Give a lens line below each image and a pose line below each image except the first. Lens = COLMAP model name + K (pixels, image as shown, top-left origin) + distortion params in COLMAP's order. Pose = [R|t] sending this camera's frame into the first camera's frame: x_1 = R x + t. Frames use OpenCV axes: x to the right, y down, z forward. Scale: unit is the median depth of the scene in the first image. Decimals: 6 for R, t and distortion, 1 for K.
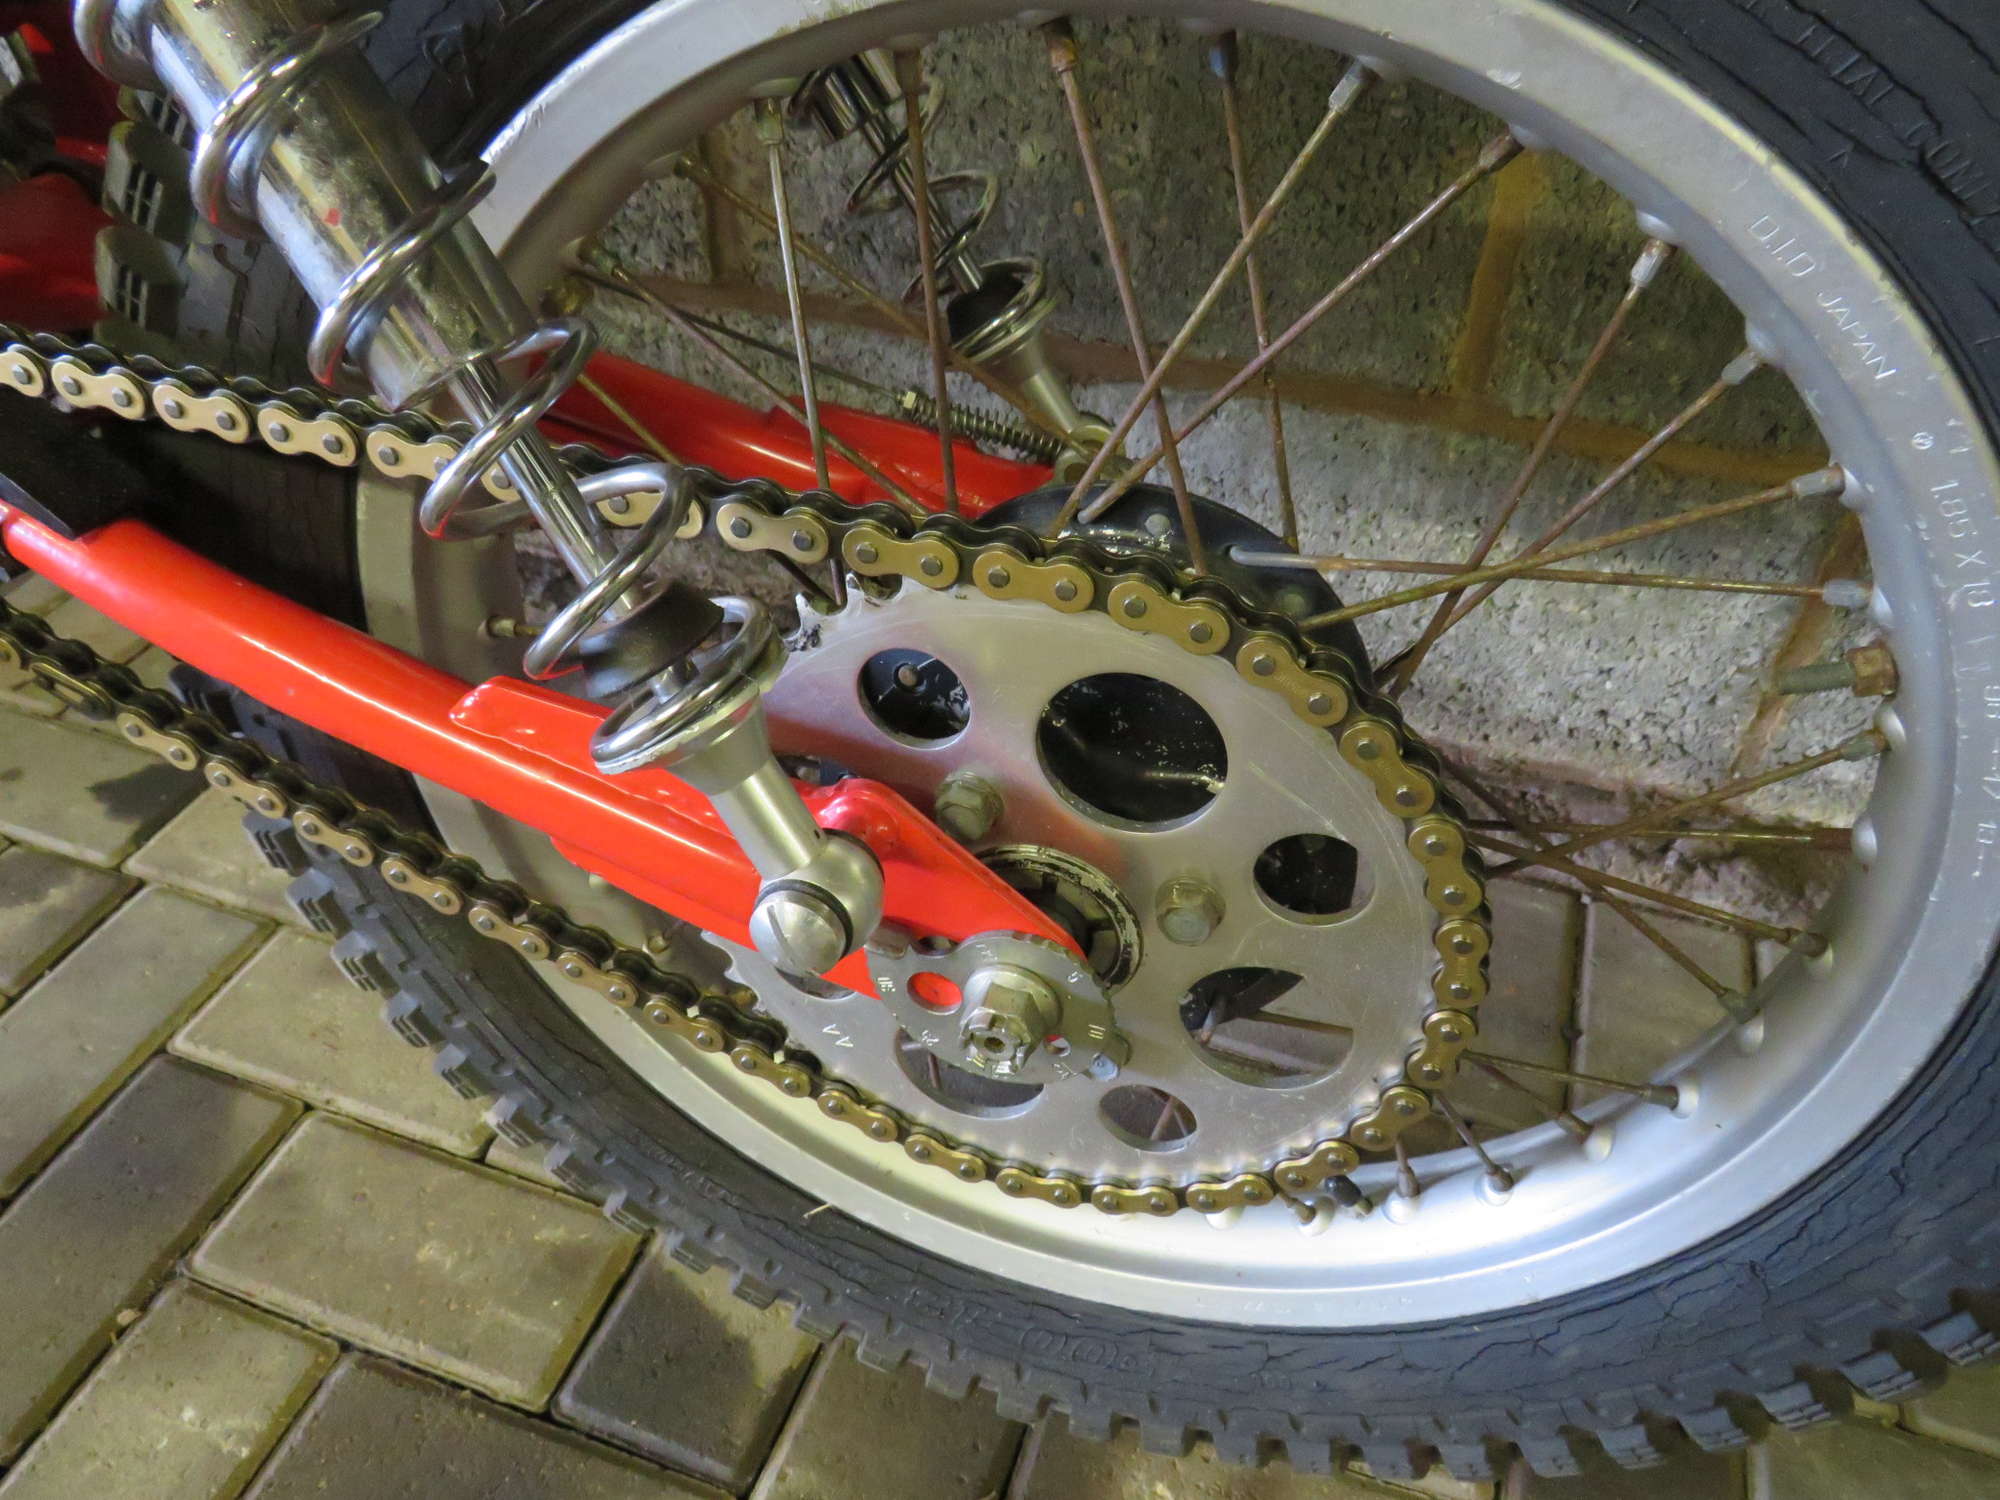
lens RADIAL K [[1410.8, 0, 996.4], [0, 1410.8, 758.3], [0, 0, 1]] dist [-0.029925, 0.004785]
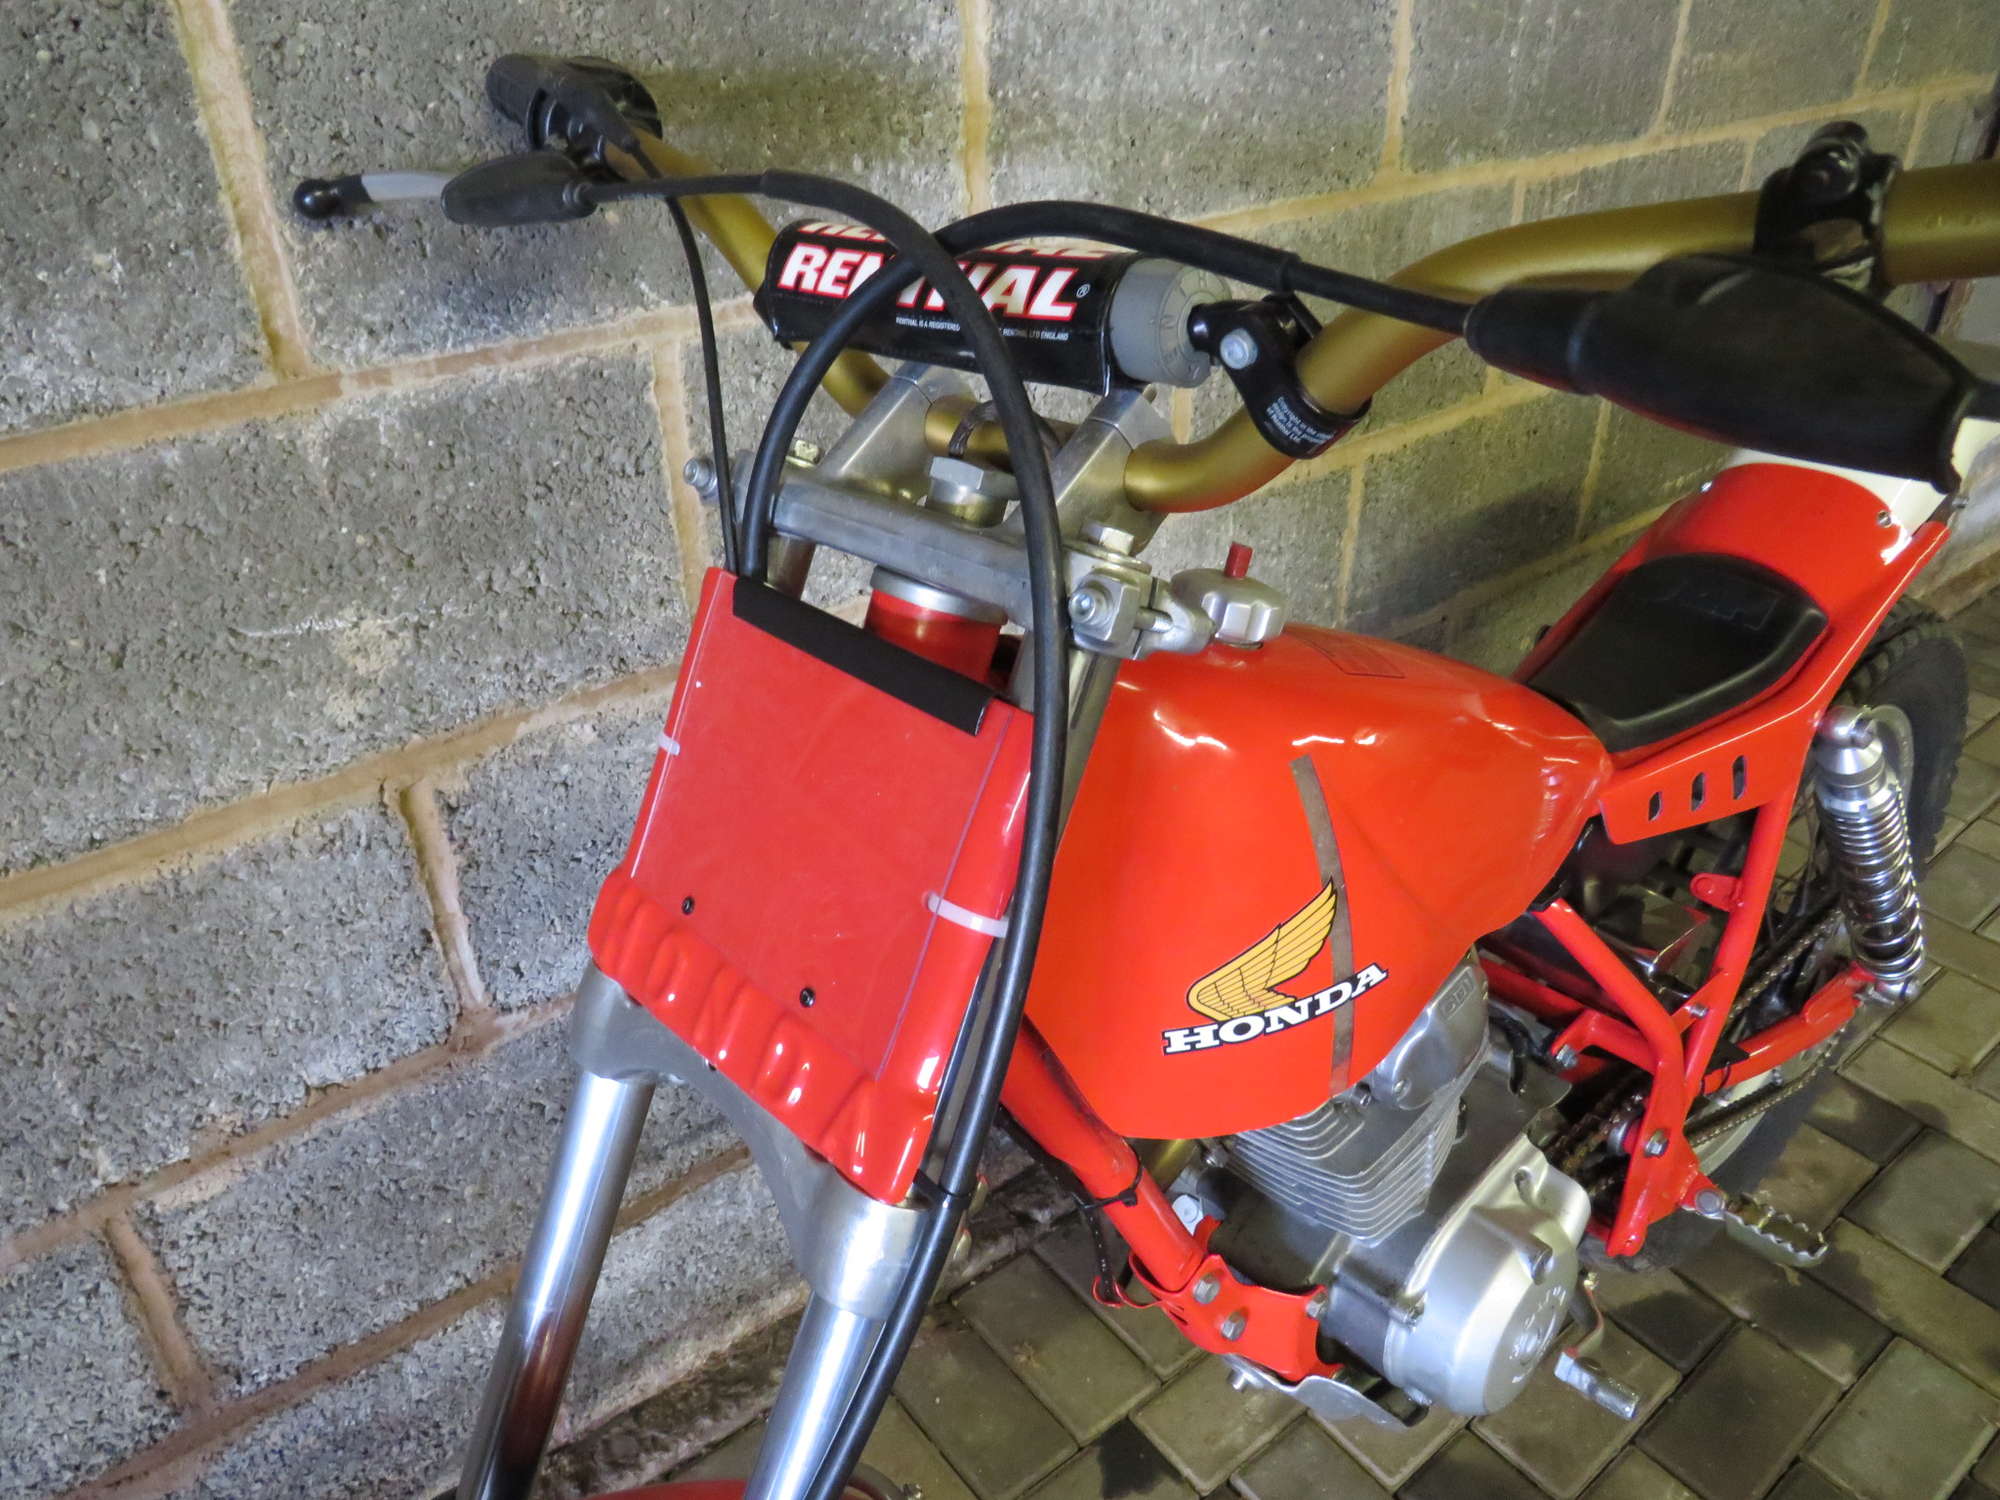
lens RADIAL K [[1410.8, 0, 993.5], [0, 1410.8, 756.8], [0, 0, 1]] dist [-0.029925, 0.004785]
pose [[0.536838, -0.455982, 0.709849, -1.989913], [0.562199, 0.820687, 0.102006, -1.116519], [-0.629077, 0.344316, 0.696928, -0.122889]]
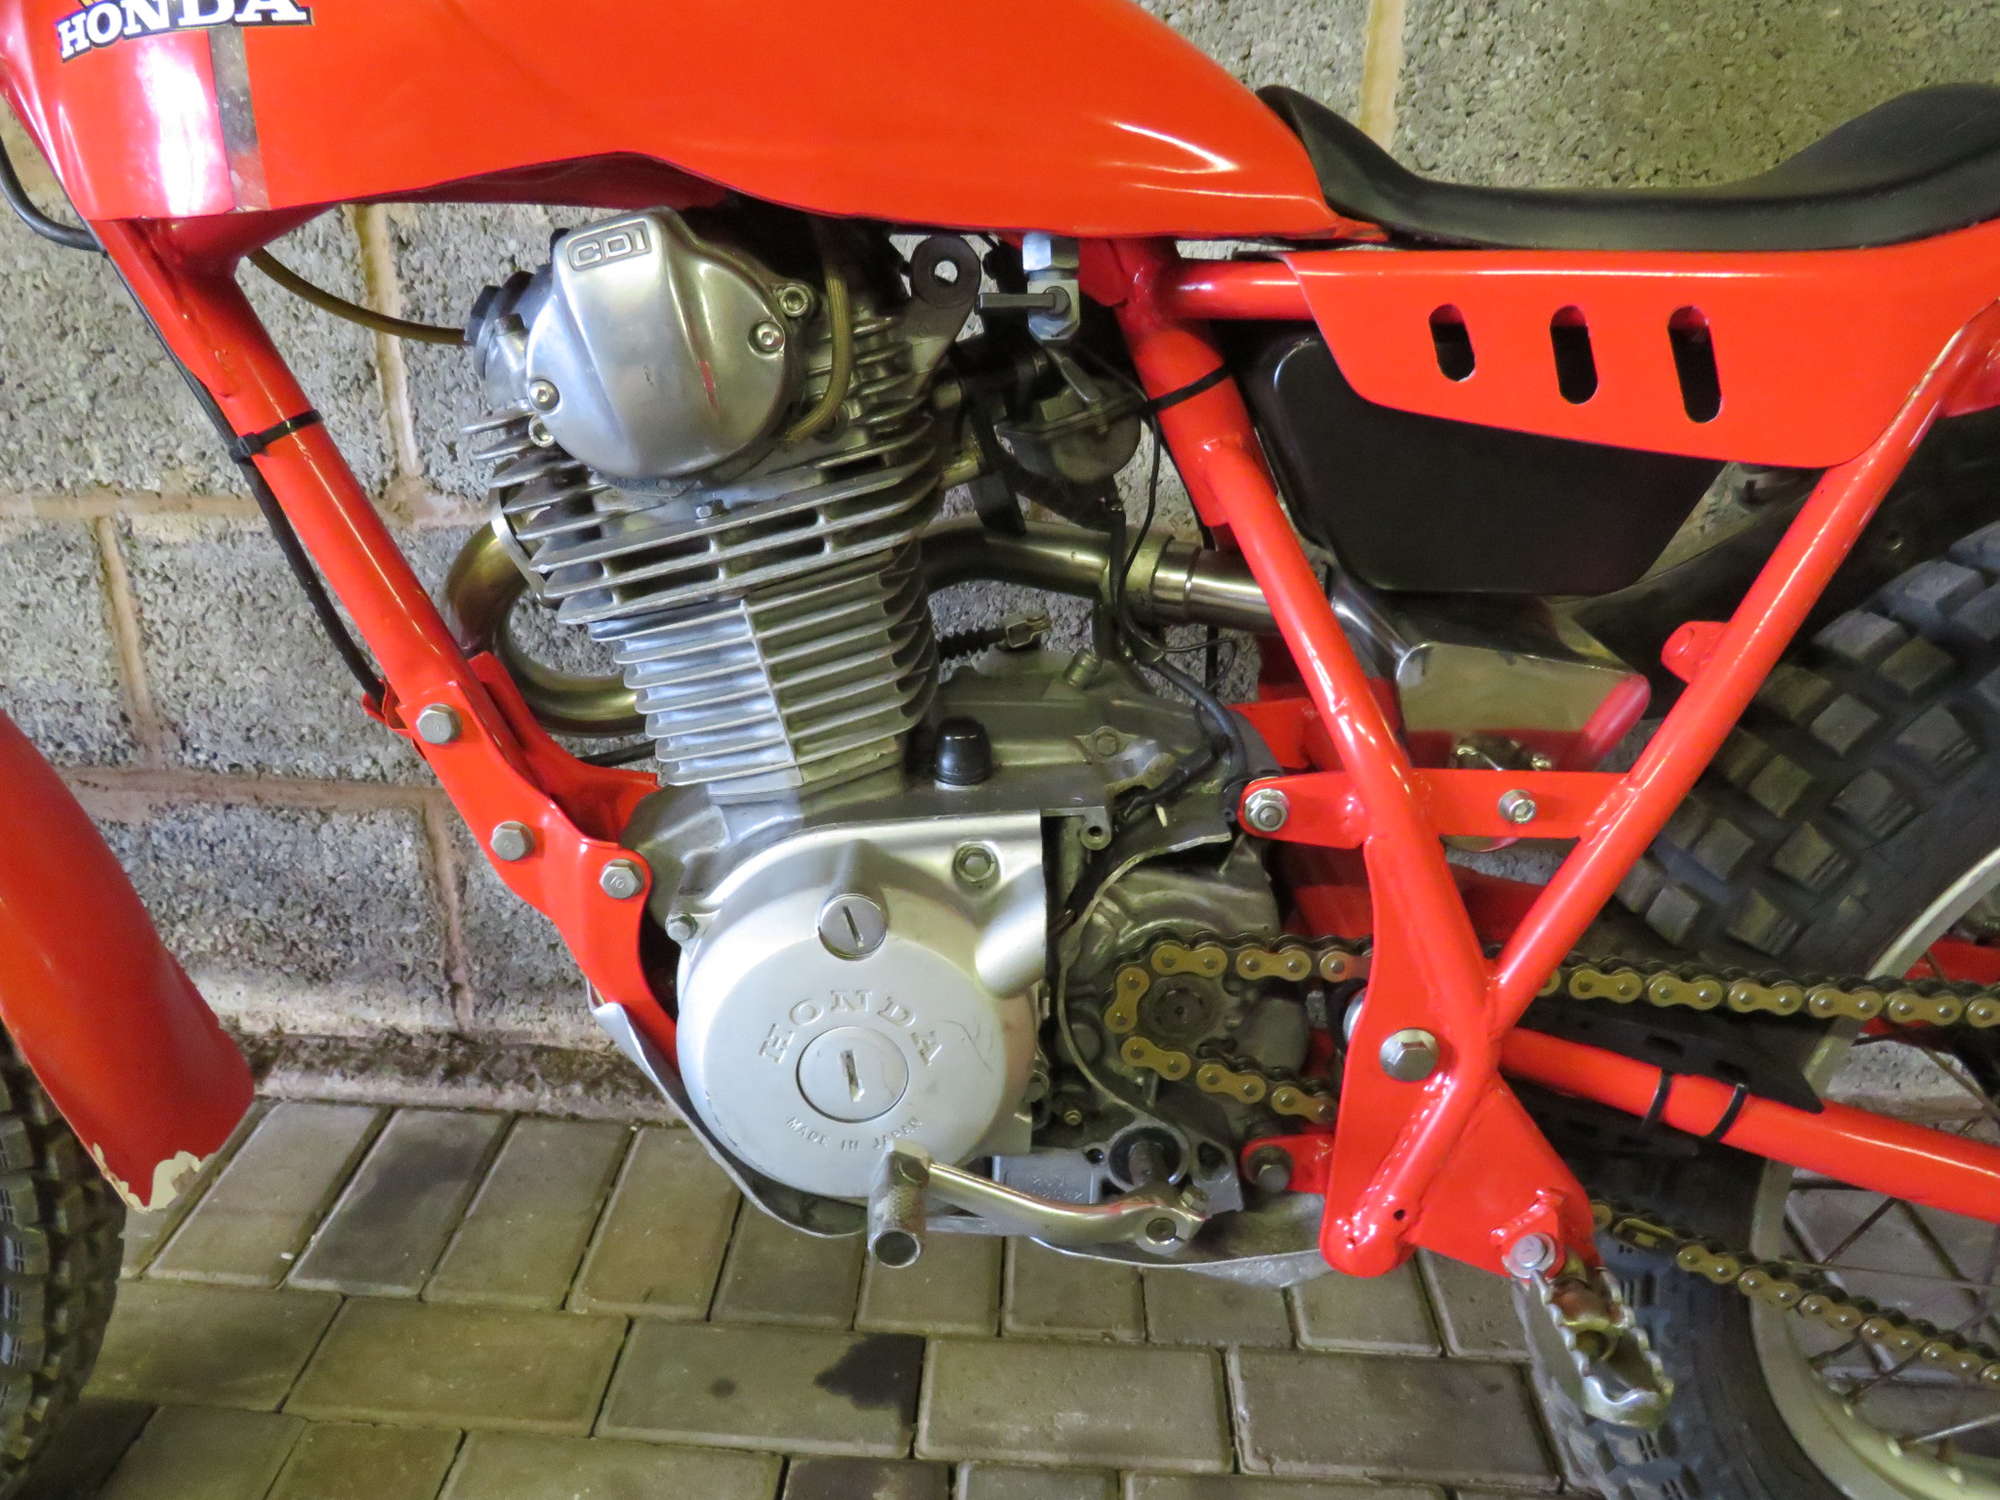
lens RADIAL K [[1410.8, 0, 994.3], [0, 1410.8, 754.8], [0, 0, 1]] dist [-0.029925, 0.004785]
pose [[0.958496, -0.111657, 0.262333, -1.119671], [0.182637, 0.947008, -0.264234, -0.174625], [-0.218928, 0.301179, 0.928096, -0.138757]]
